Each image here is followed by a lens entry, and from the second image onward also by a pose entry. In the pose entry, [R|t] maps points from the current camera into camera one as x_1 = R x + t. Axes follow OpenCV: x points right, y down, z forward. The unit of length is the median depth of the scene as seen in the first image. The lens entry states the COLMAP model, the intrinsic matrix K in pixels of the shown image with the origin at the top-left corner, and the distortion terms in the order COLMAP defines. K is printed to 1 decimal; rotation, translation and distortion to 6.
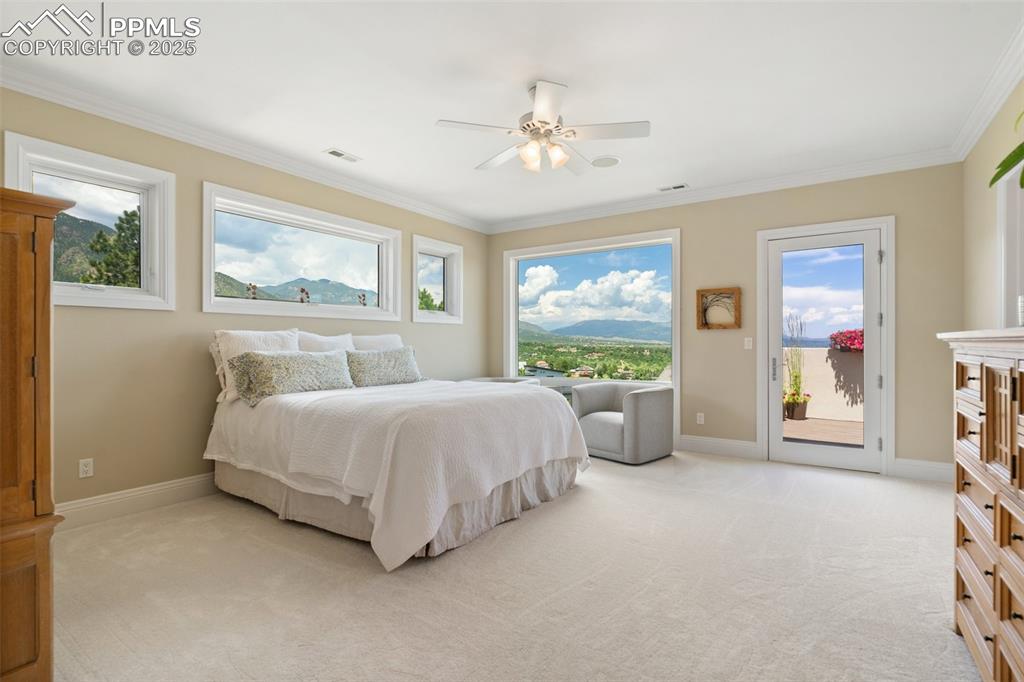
lens RADIAL K [[480.8, 0, 515.6], [0, 480.8, 339.4], [0, 0, 1]] dist [-0.001916, -0.000156]
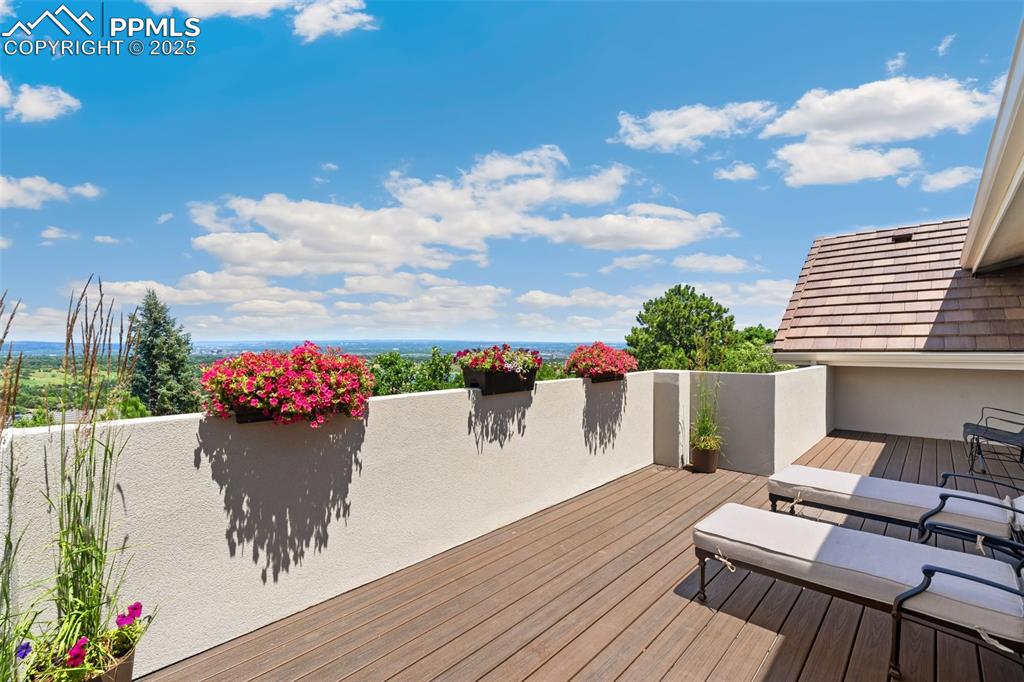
lens RADIAL K [[451.9, 0, 514.9], [0, 451.9, 344.5], [0, 0, 1]] dist [0.001097, 0.000033]
pose [[0.170304, -0.005415, 0.985377, 0.398136], [0.006265, 0.999971, 0.004412, -0.032982], [-0.985372, 0.005422, 0.170333, 0.757609]]
